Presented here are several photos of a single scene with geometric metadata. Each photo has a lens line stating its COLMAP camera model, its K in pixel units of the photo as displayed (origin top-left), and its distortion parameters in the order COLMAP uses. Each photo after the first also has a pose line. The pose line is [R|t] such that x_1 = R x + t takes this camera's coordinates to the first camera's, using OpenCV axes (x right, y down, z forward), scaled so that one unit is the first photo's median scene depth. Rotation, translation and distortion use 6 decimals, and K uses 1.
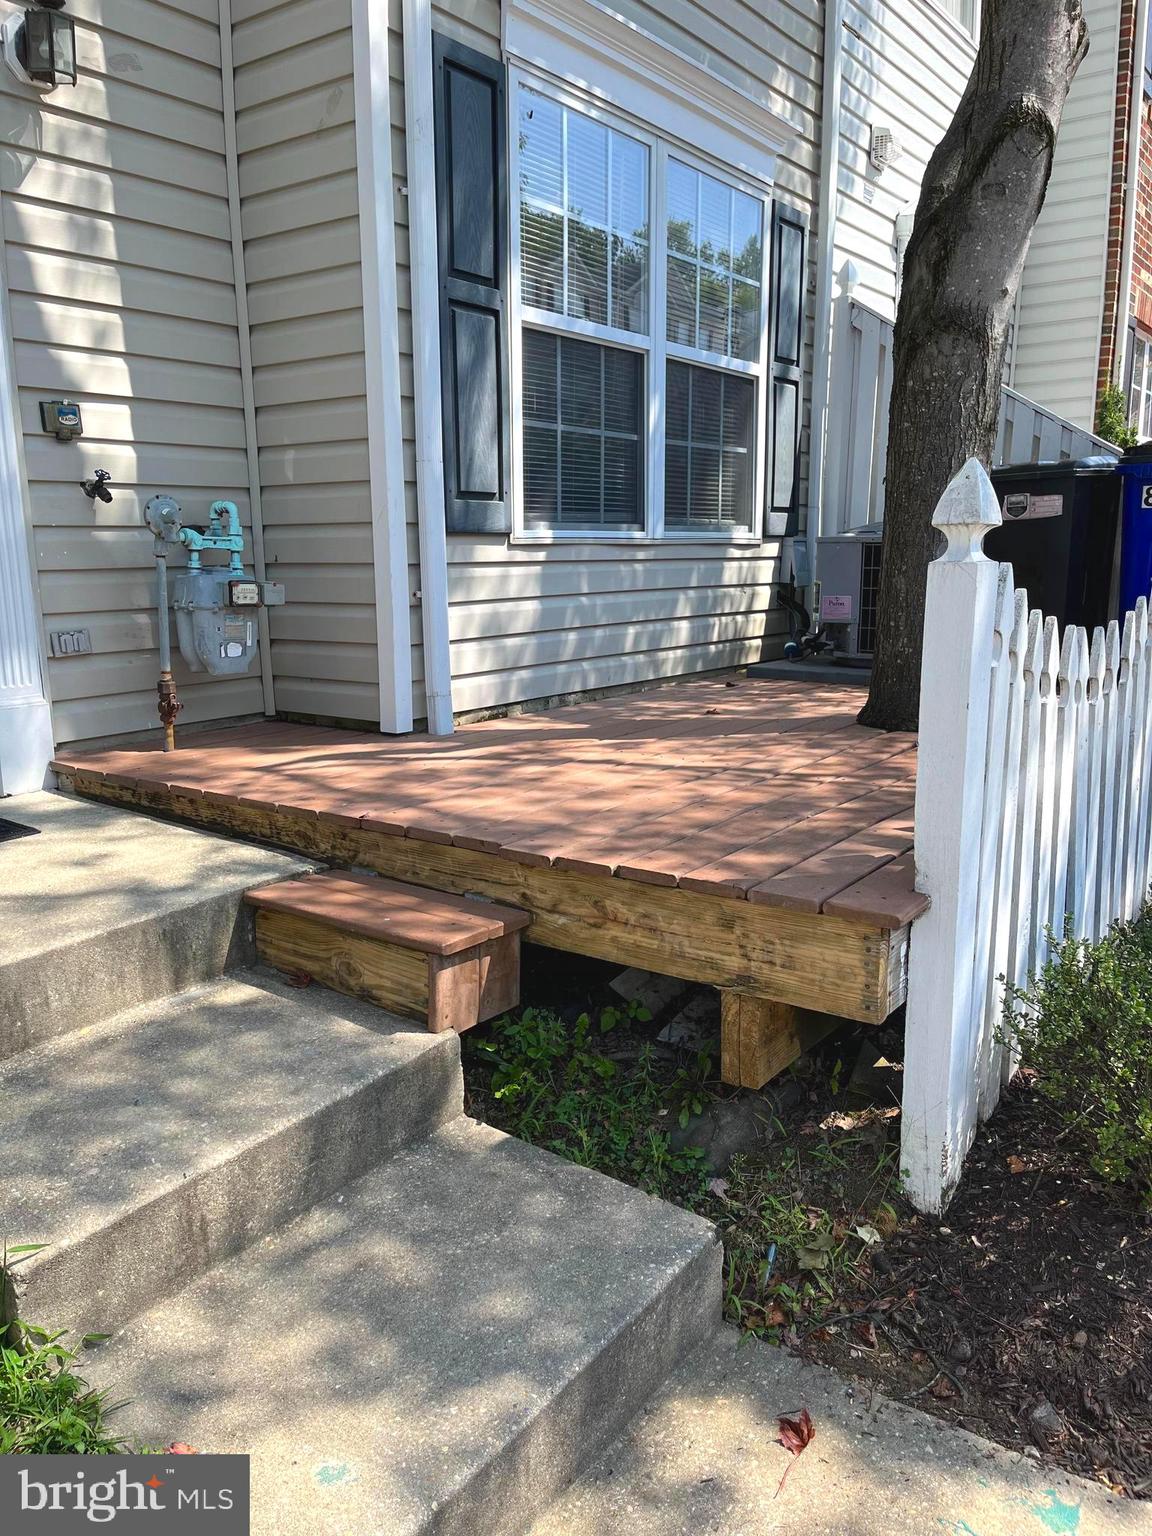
lens RADIAL K [[1165.8, 0, 568.8], [0, 1165.8, 775.7], [0, 0, 1]] dist [0.066990, -0.083178]
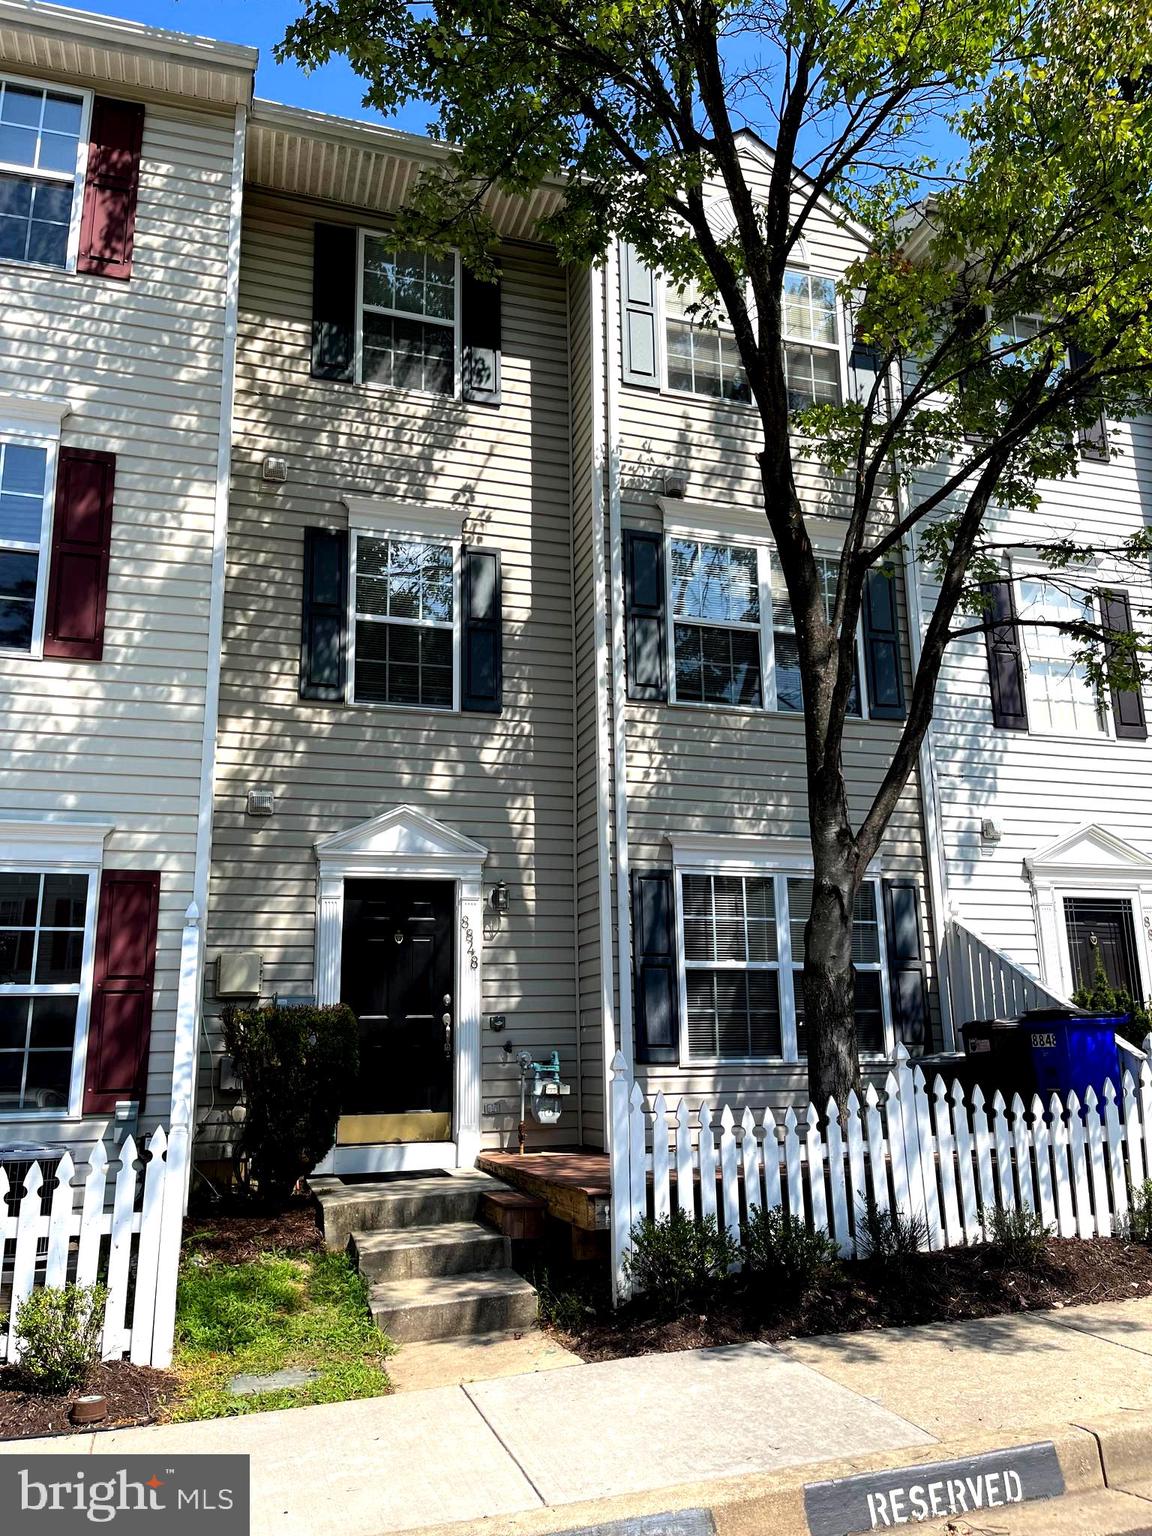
lens RADIAL K [[1165.8, 0, 581.1], [0, 1165.8, 772.8], [0, 0, 1]] dist [0.066990, -0.083178]
pose [[0.818930, -0.141106, -0.556275, 1.089060], [-0.100583, 0.919007, -0.381194, 0.146435], [0.565010, 0.368123, 0.738410, -0.910054]]
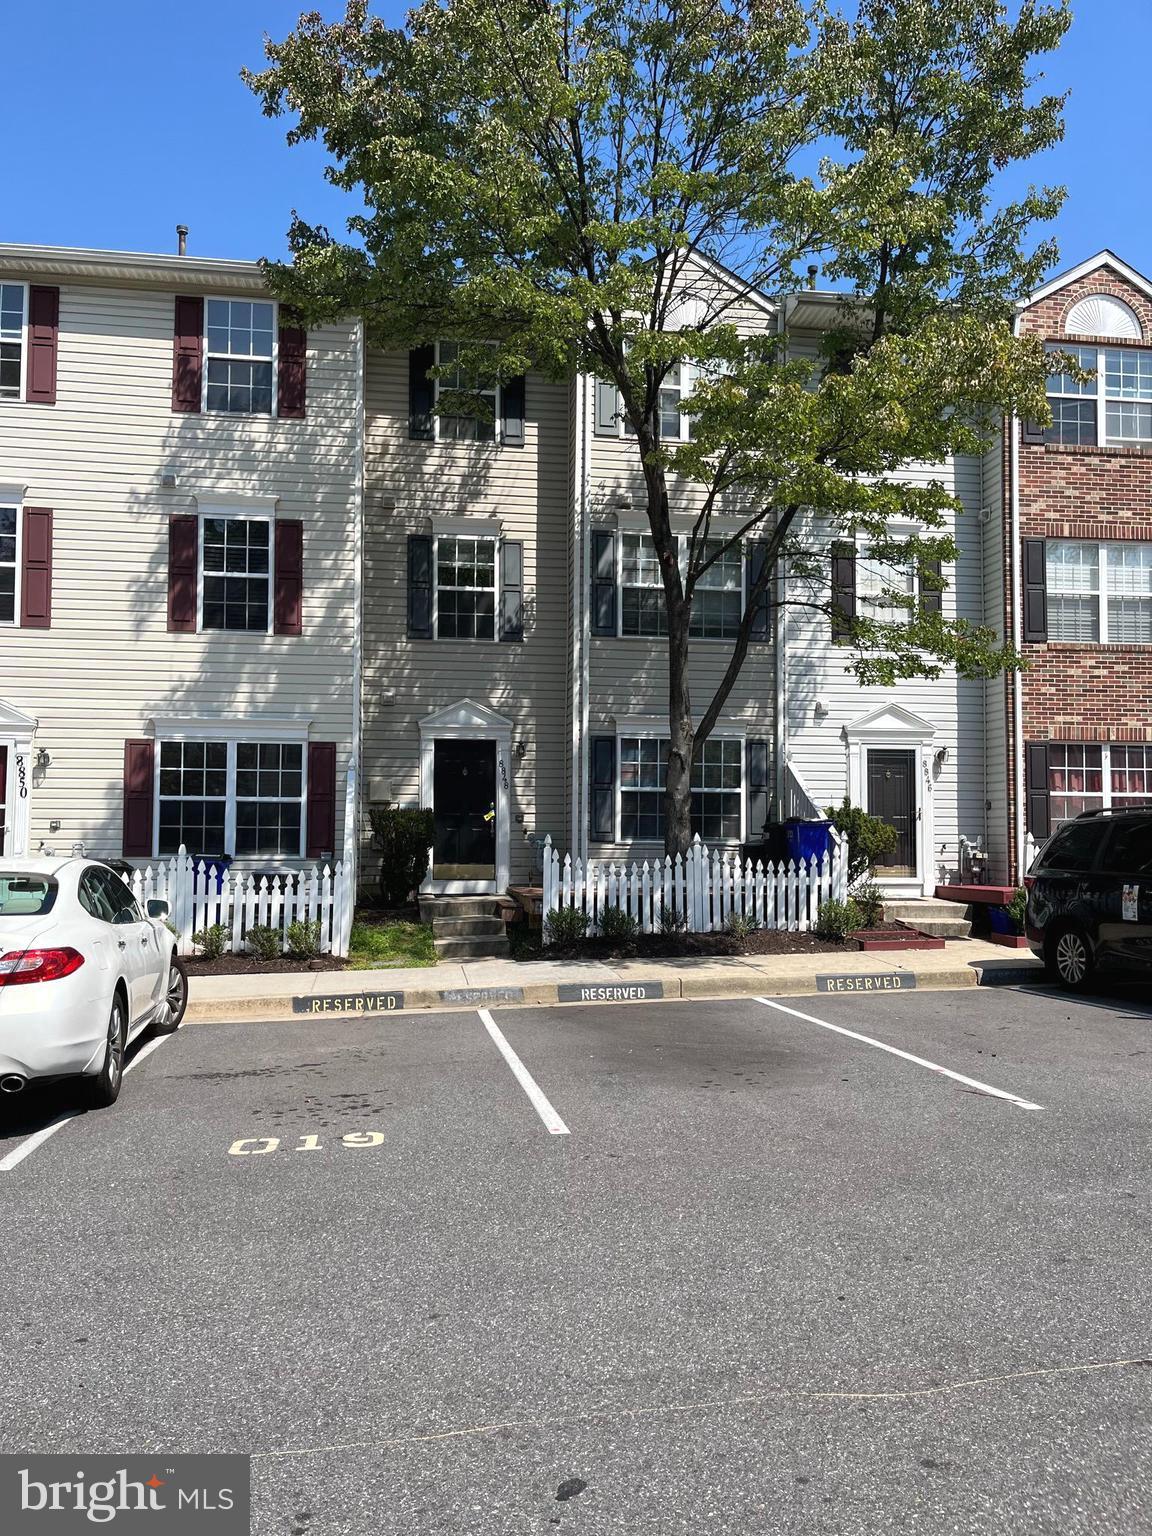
lens RADIAL K [[1165.8, 0, 575.4], [0, 1165.8, 769.0], [0, 0, 1]] dist [0.066990, -0.083178]
pose [[0.721213, -0.028378, -0.692132, 2.604158], [-0.145724, 0.970586, -0.191642, 0.331186], [0.677213, 0.239075, 0.695864, -1.903357]]
